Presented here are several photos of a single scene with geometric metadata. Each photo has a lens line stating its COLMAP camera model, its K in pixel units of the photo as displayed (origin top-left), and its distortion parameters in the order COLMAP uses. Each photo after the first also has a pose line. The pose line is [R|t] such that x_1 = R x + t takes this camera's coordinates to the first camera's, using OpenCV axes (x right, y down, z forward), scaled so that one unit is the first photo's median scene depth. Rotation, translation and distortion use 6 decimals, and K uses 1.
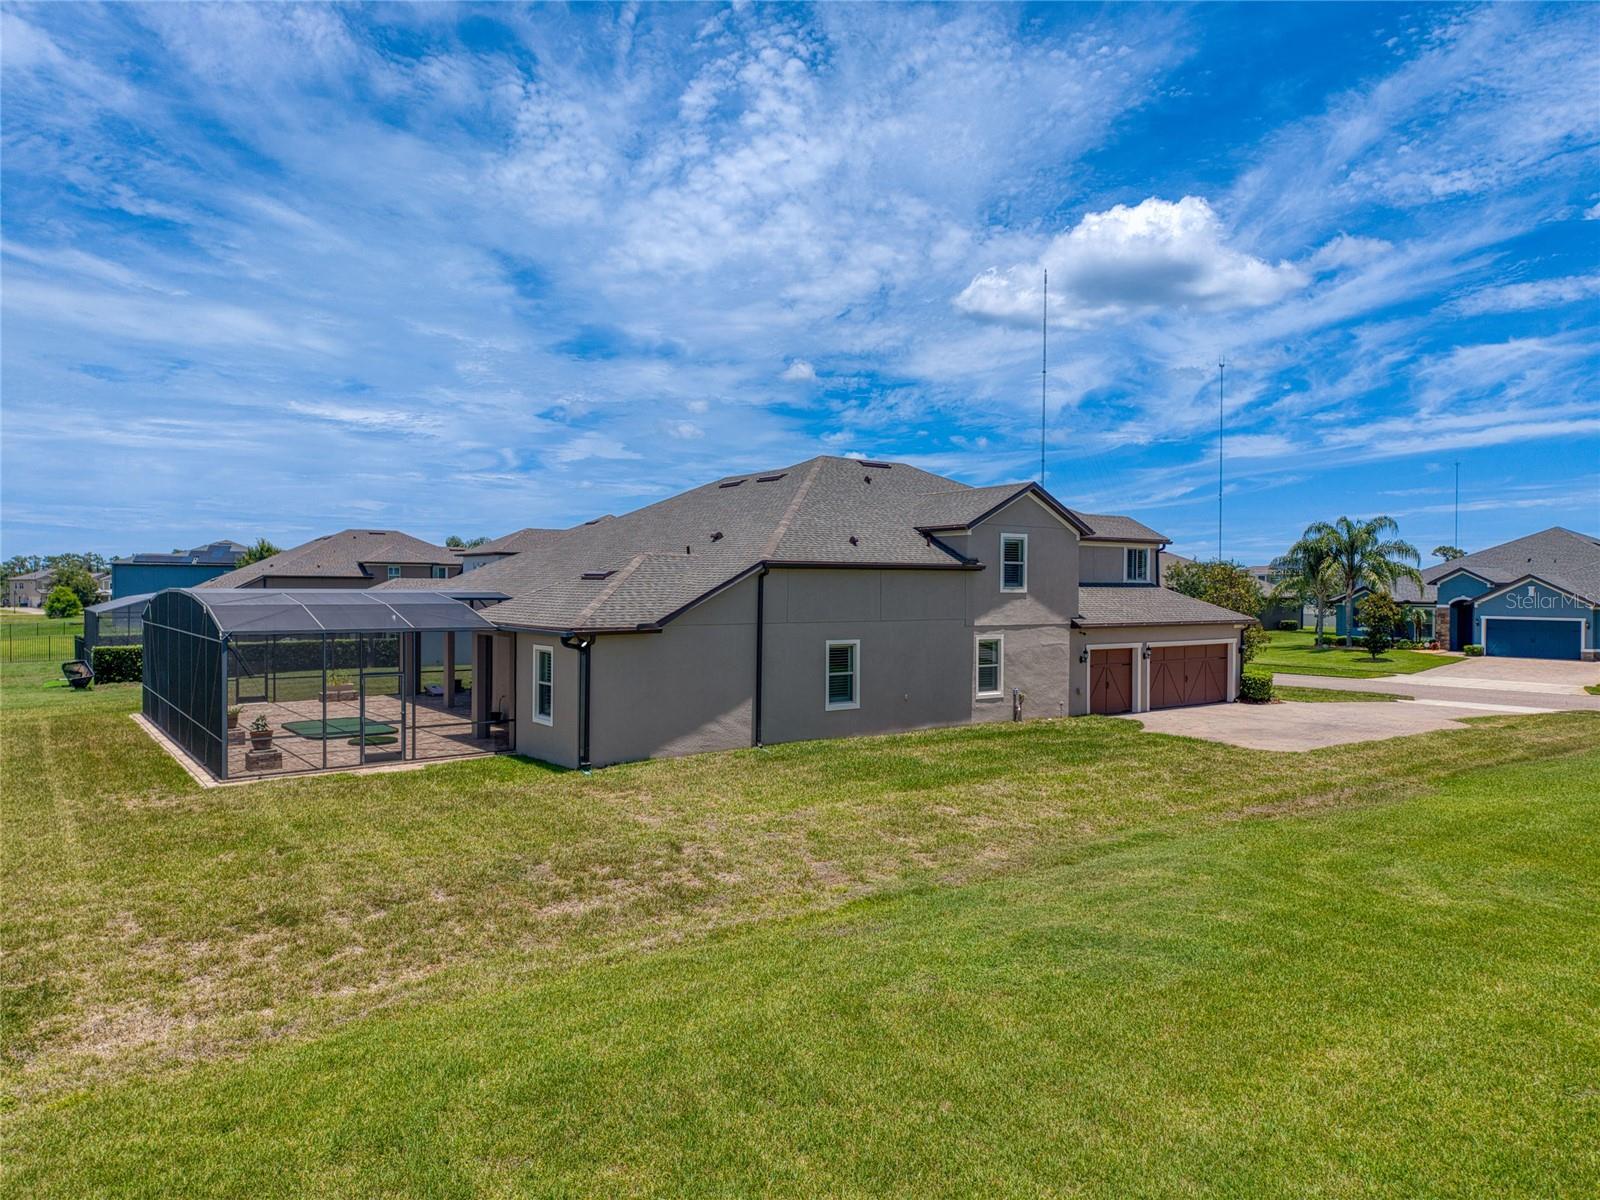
lens RADIAL K [[1070.7, 0, 791.7], [0, 1070.7, 600.8], [0, 0, 1]] dist [0.023497, -0.018570]
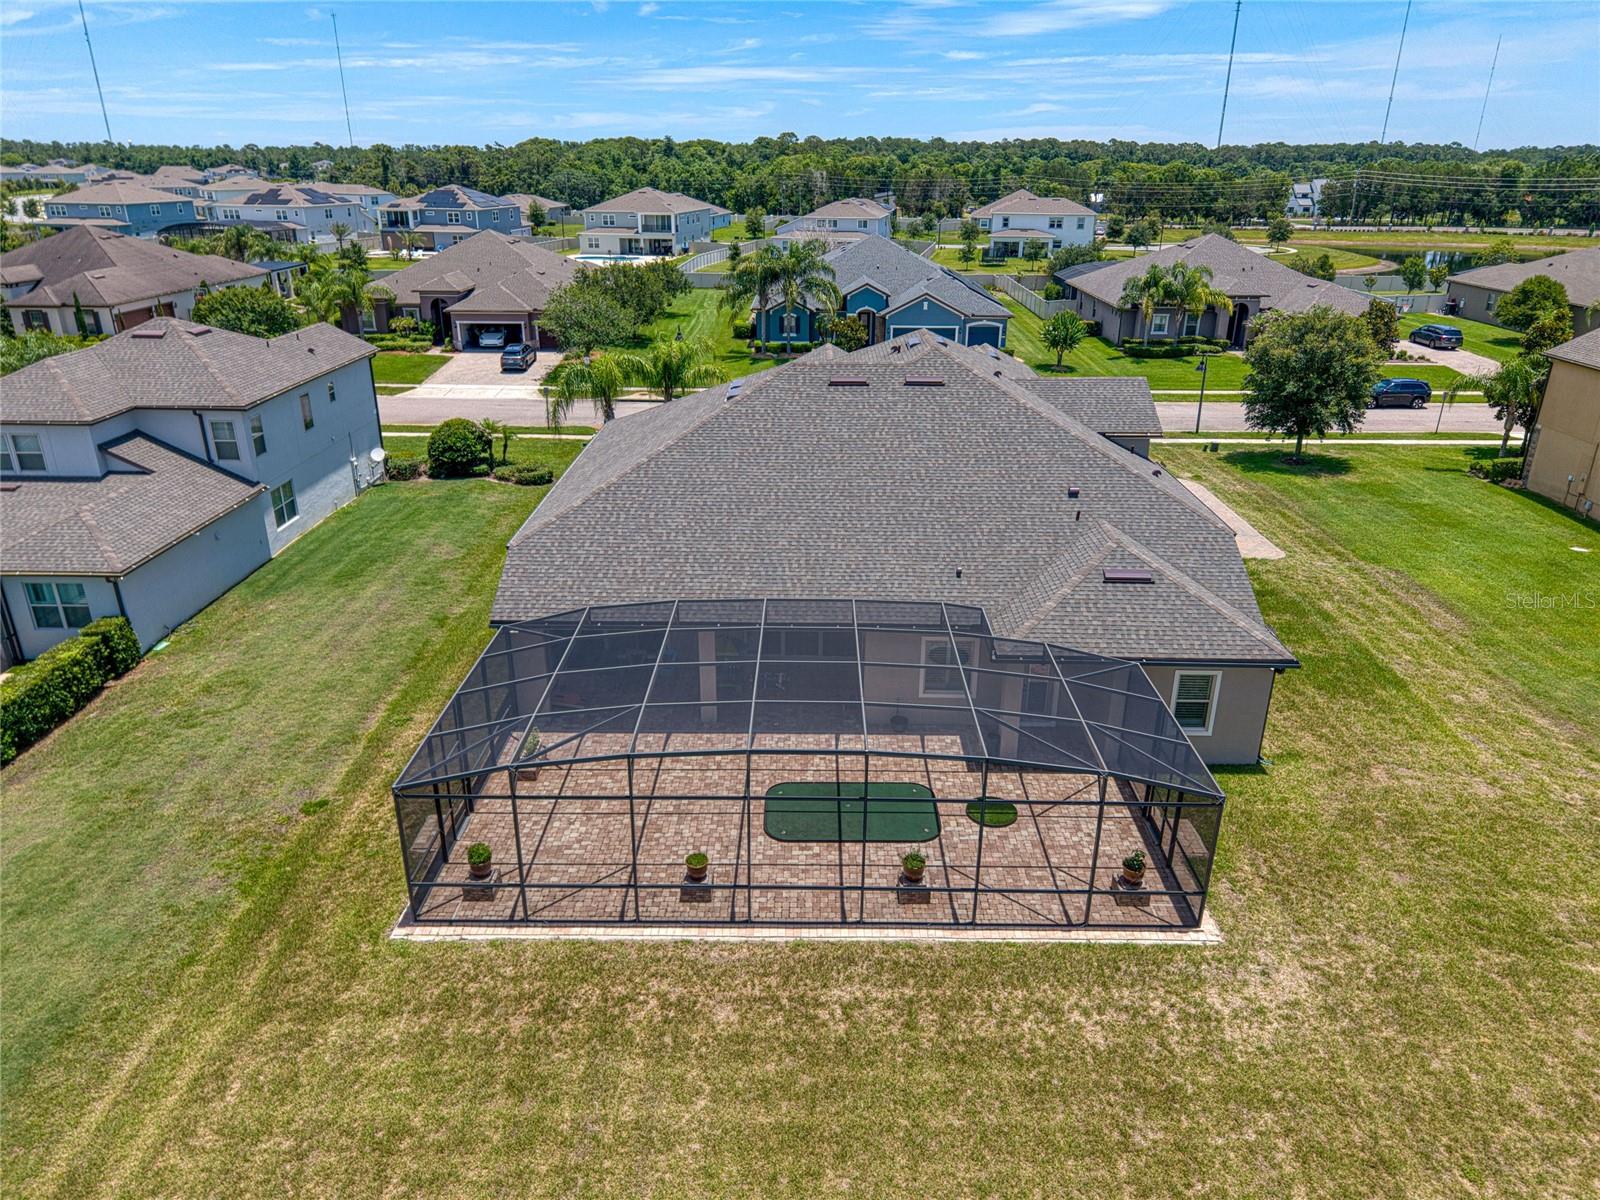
lens RADIAL K [[1070.7, 0, 807.8], [0, 1070.7, 613.9], [0, 0, 1]] dist [0.023497, -0.018570]
pose [[0.596333, -0.314419, 0.738599, -0.958253], [0.005147, 0.921579, 0.388158, -0.328532], [-0.802721, -0.227670, 0.551186, 0.569167]]
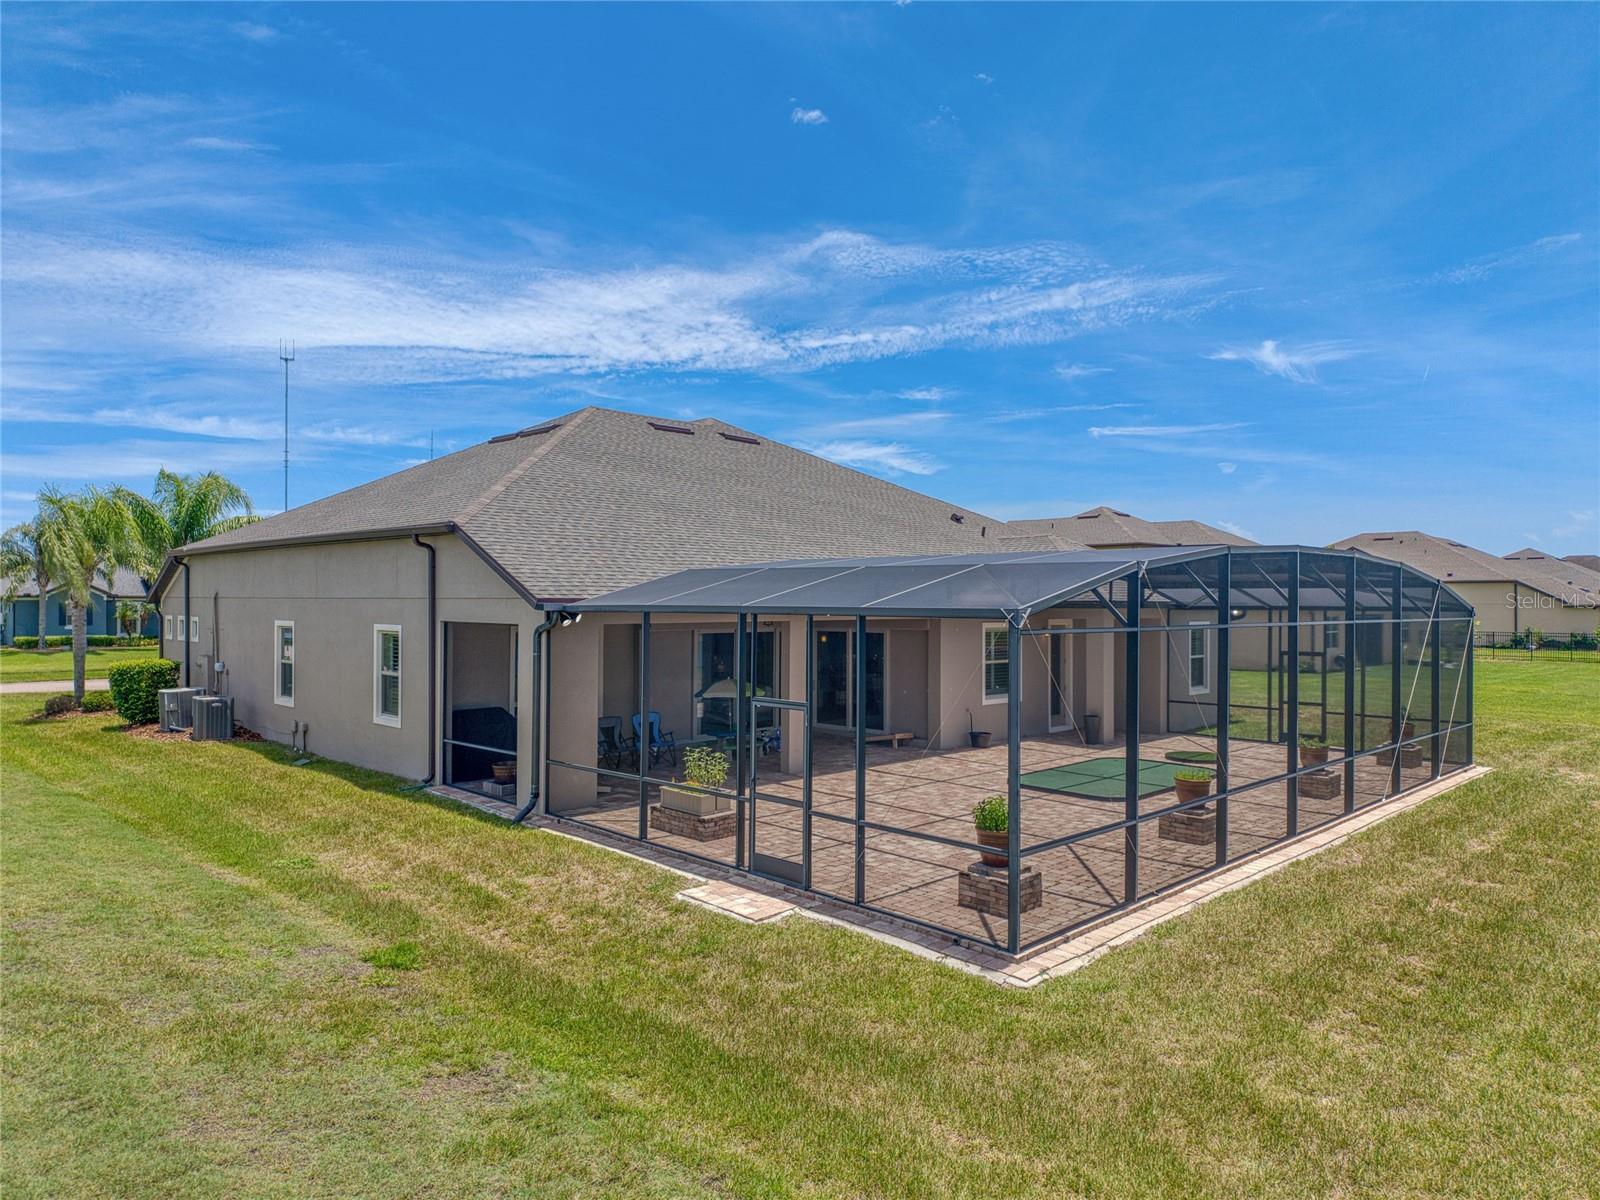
lens RADIAL K [[1070.7, 0, 804.3], [0, 1070.7, 600.5], [0, 0, 1]] dist [0.023497, -0.018570]
pose [[-0.161145, -0.002373, 0.986928, -0.960868], [0.007919, 0.999962, 0.003697, 0.012000], [-0.986899, 0.008412, -0.161120, 1.211226]]
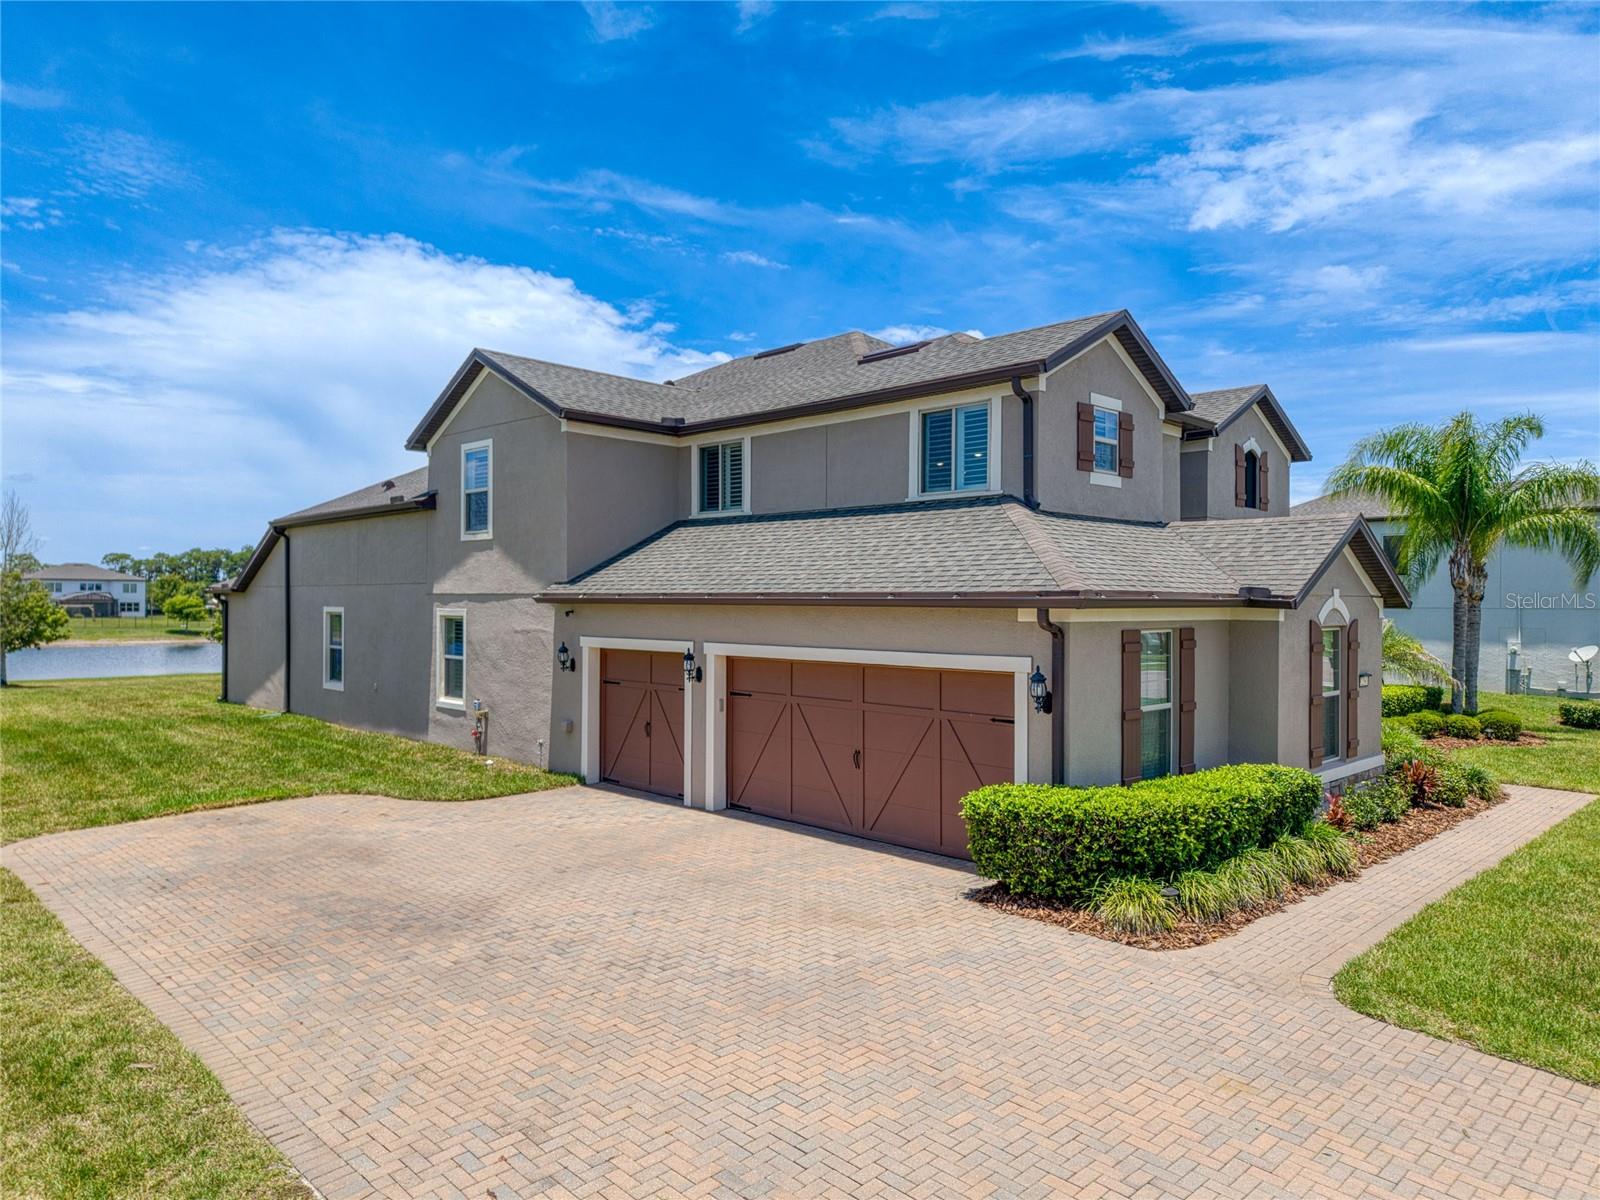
lens RADIAL K [[1070.7, 0, 818.1], [0, 1070.7, 606.0], [0, 0, 1]] dist [0.023497, -0.018570]
pose [[0.166144, 0.003296, -0.986096, 0.815628], [-0.014267, 0.999898, 0.000939, 0.025563], [0.985998, 0.013913, 0.166174, 1.064838]]
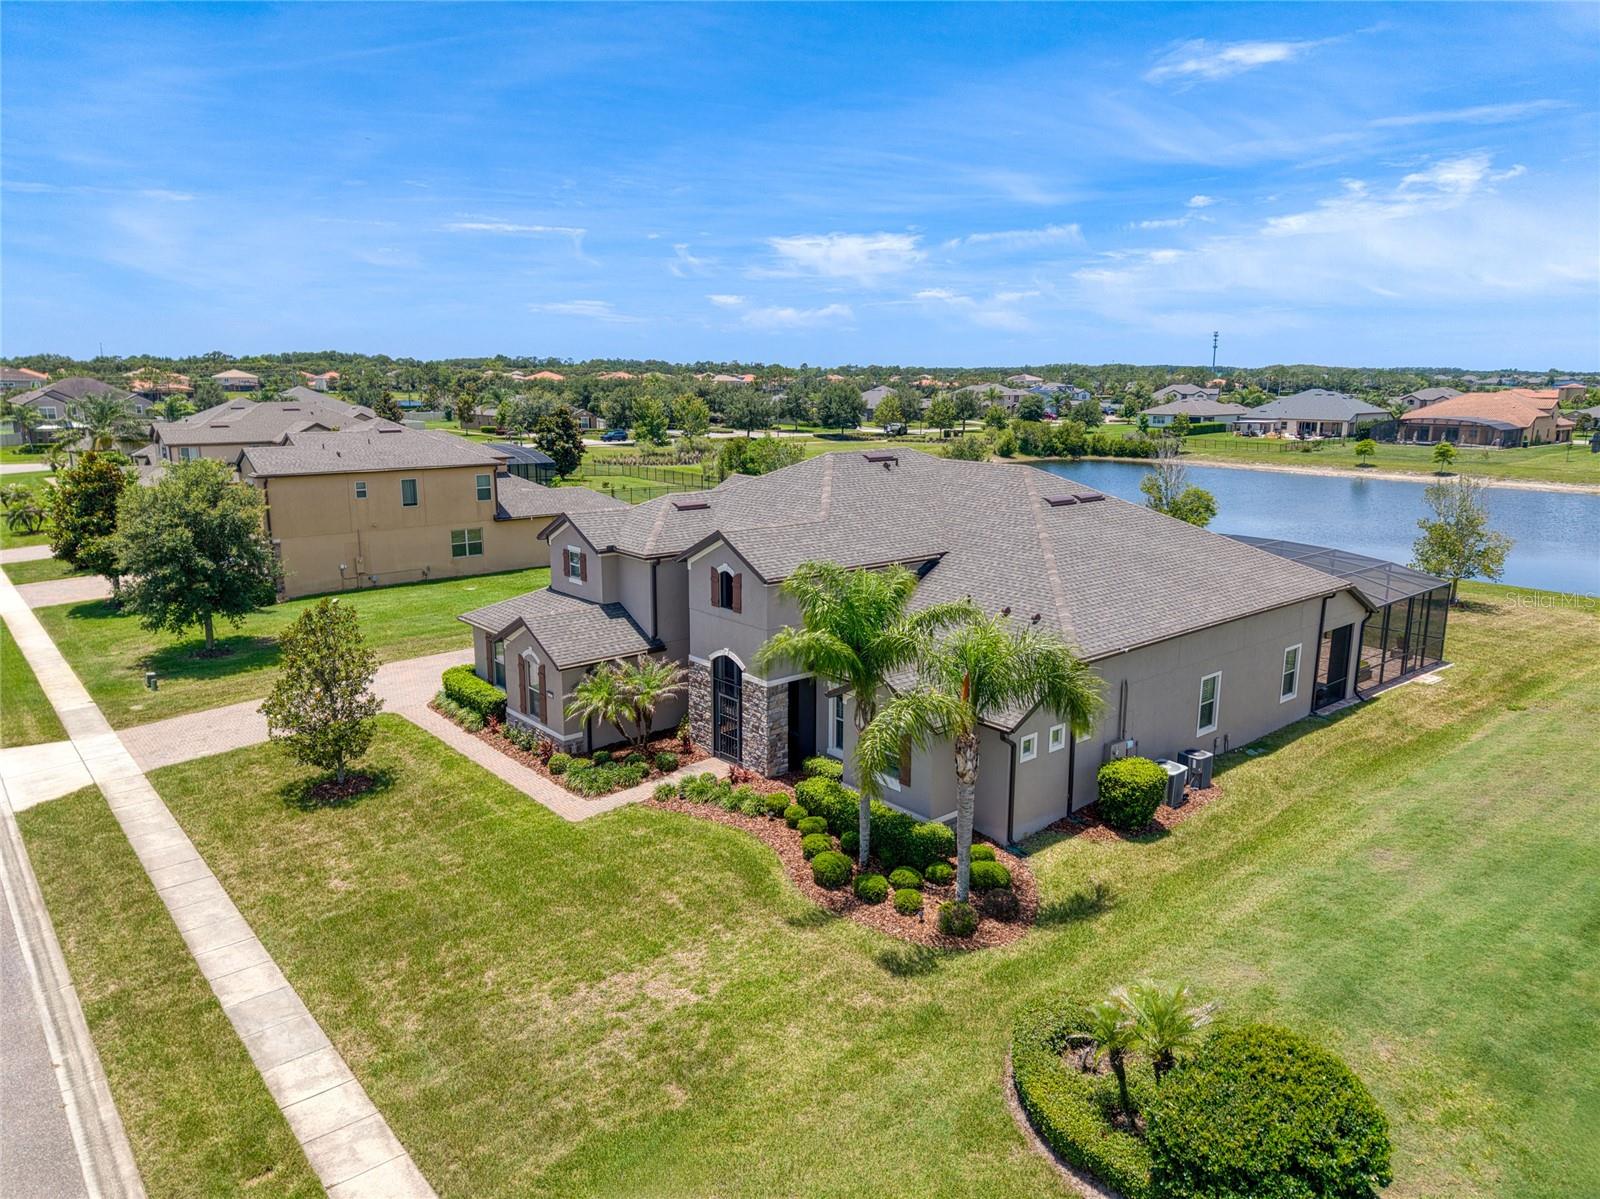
lens RADIAL K [[1070.7, 0, 800.0], [0, 1070.7, 591.4], [0, 0, 1]] dist [0.023497, -0.018570]
pose [[-0.996196, 0.009364, -0.086639, 0.254484], [-0.009193, 0.977369, 0.211342, -0.248960], [0.086658, 0.211335, -0.973565, 2.332243]]
